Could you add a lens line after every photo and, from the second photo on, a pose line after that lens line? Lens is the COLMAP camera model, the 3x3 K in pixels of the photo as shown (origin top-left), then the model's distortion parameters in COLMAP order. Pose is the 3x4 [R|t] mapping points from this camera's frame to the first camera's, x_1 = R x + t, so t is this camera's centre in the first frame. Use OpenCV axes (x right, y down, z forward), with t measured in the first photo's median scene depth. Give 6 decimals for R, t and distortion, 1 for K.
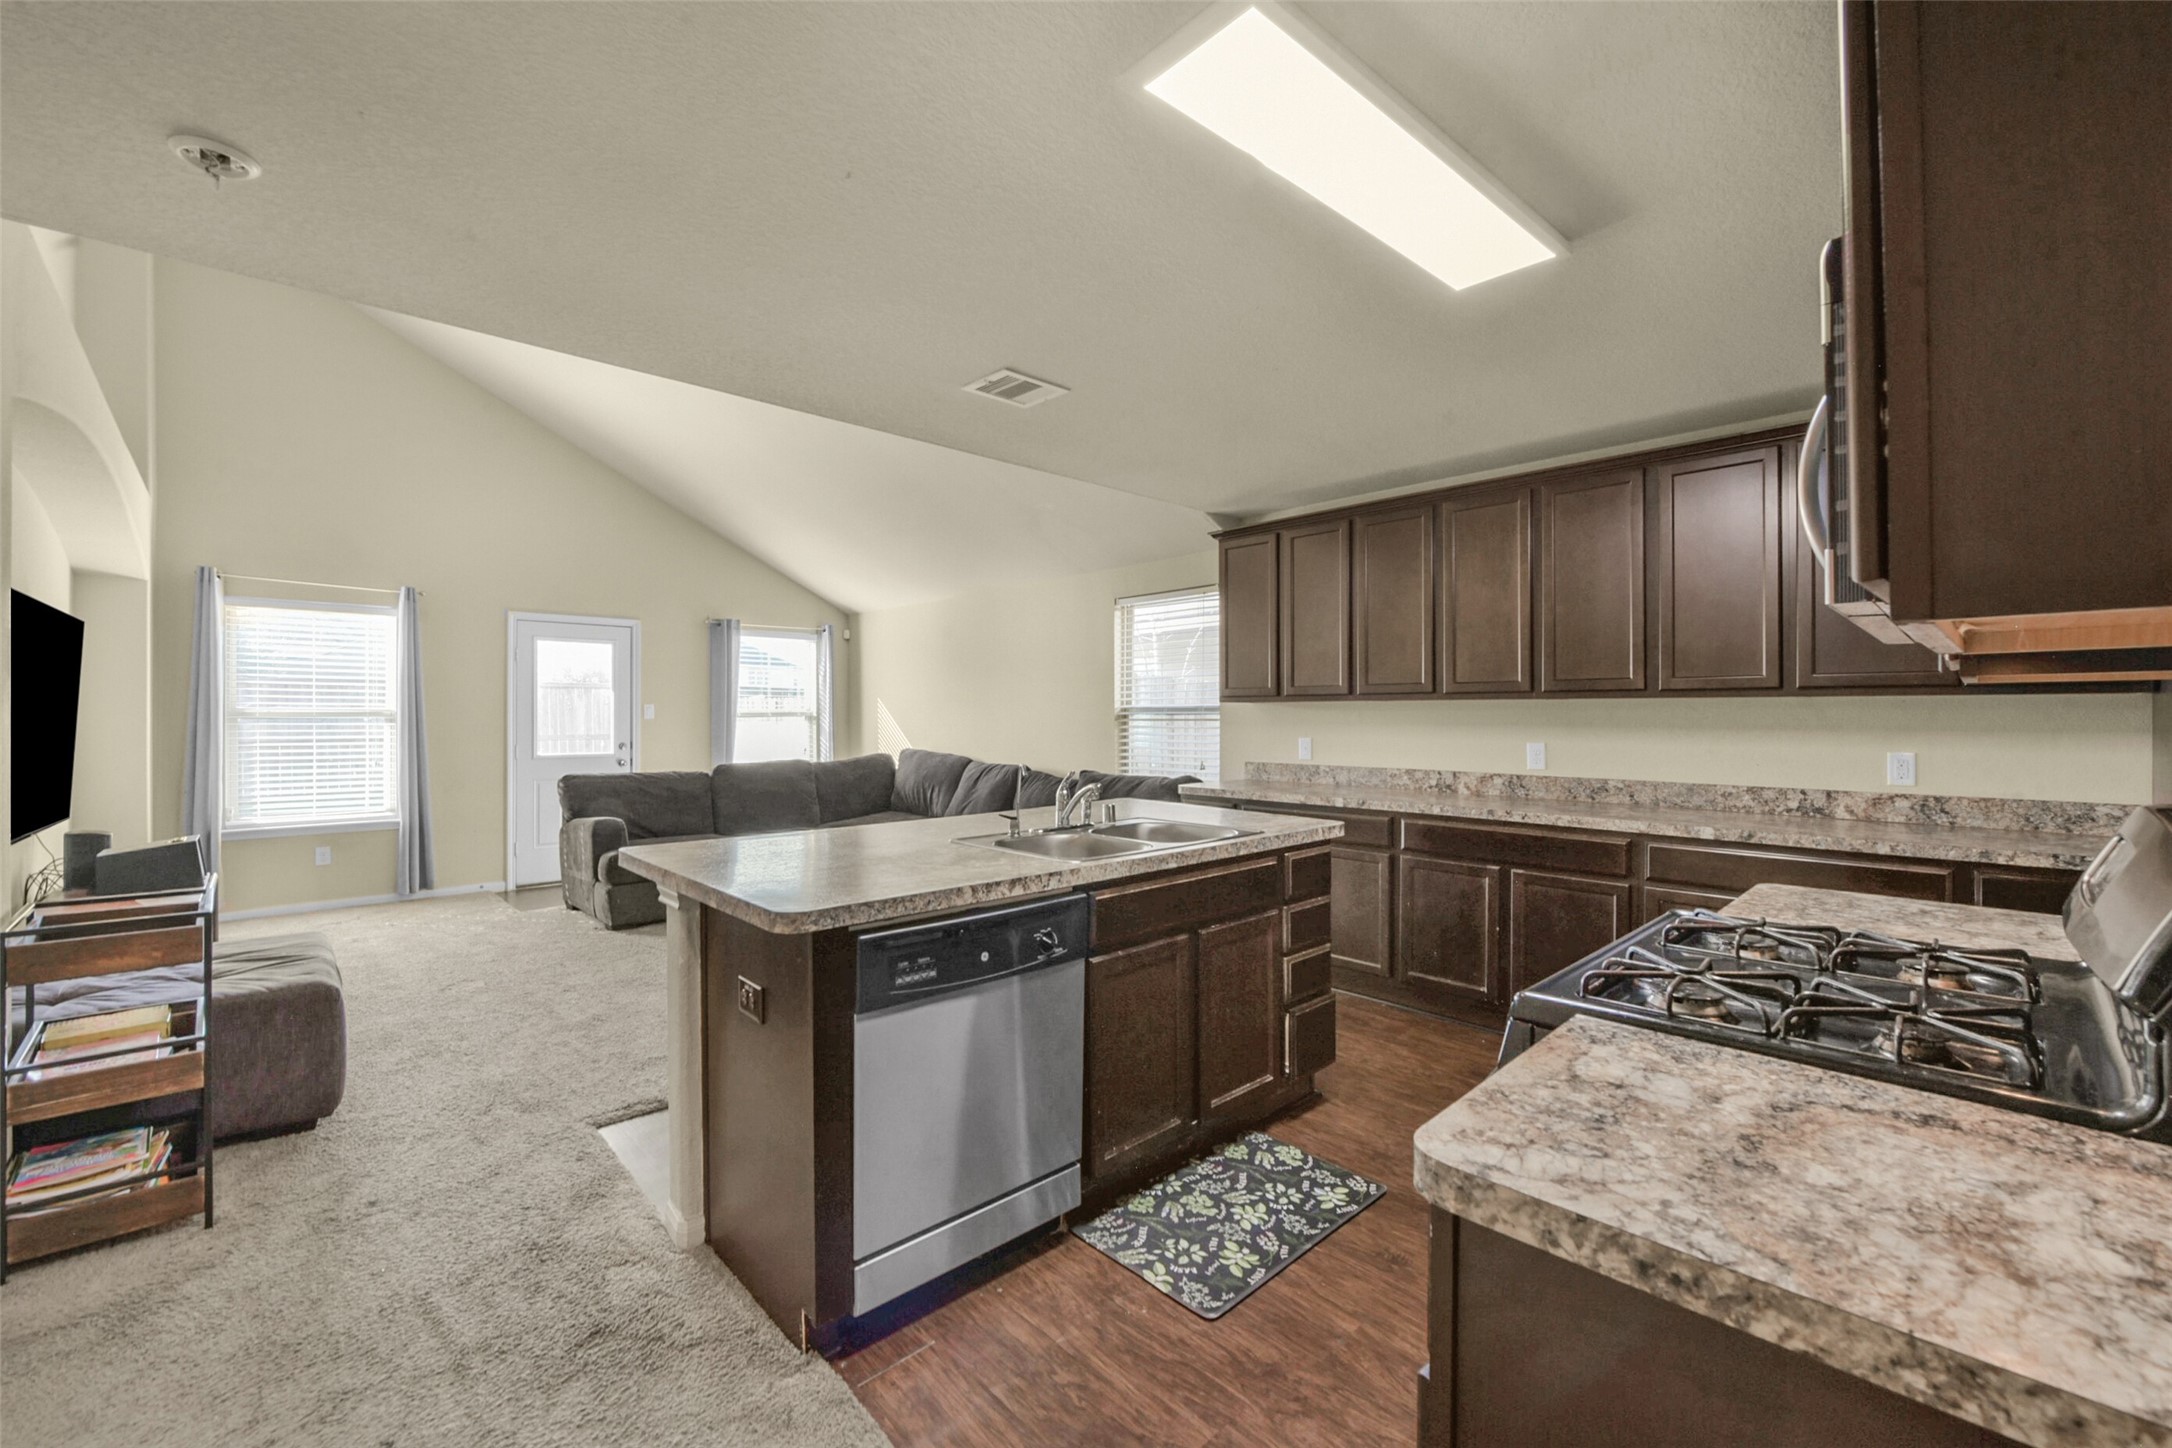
lens RADIAL K [[871.5, 0, 1084.4], [0, 871.5, 719.1], [0, 0, 1]] dist [0.002062, 0.000120]
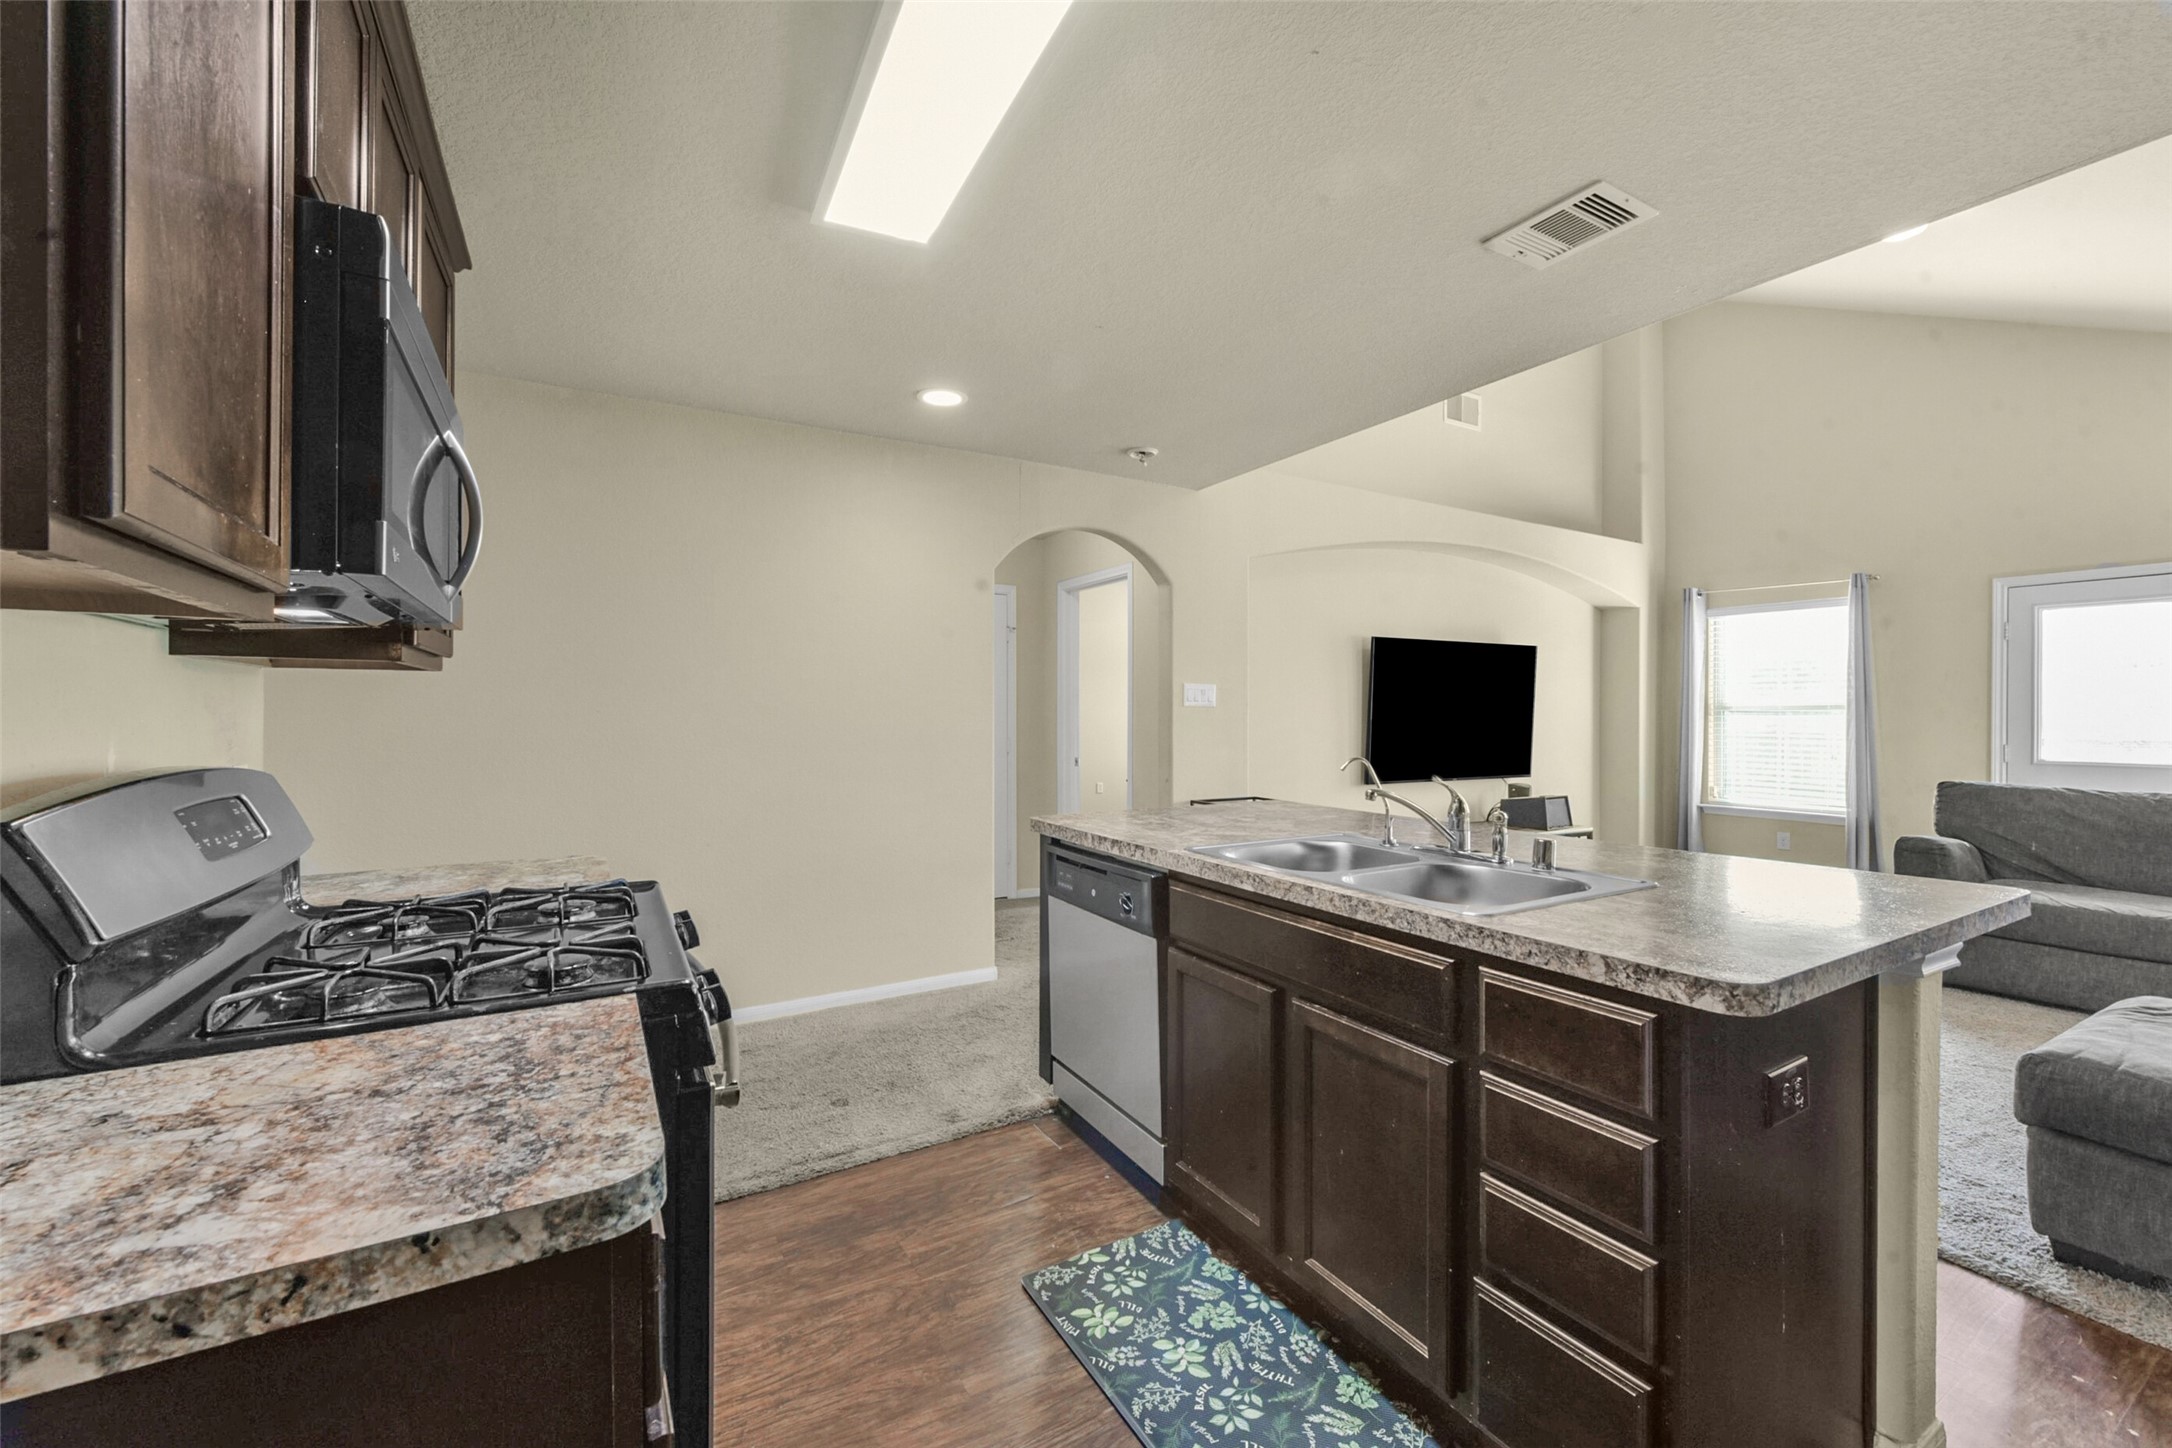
lens RADIAL K [[871.5, 0, 1101.6], [0, 871.5, 709.4], [0, 0, 1]] dist [0.002062, 0.000120]
pose [[-0.217400, -0.003308, -0.976077, 0.933093], [-0.004288, 0.999988, -0.002434, 0.009191], [0.976073, 0.003656, -0.217412, 1.076634]]
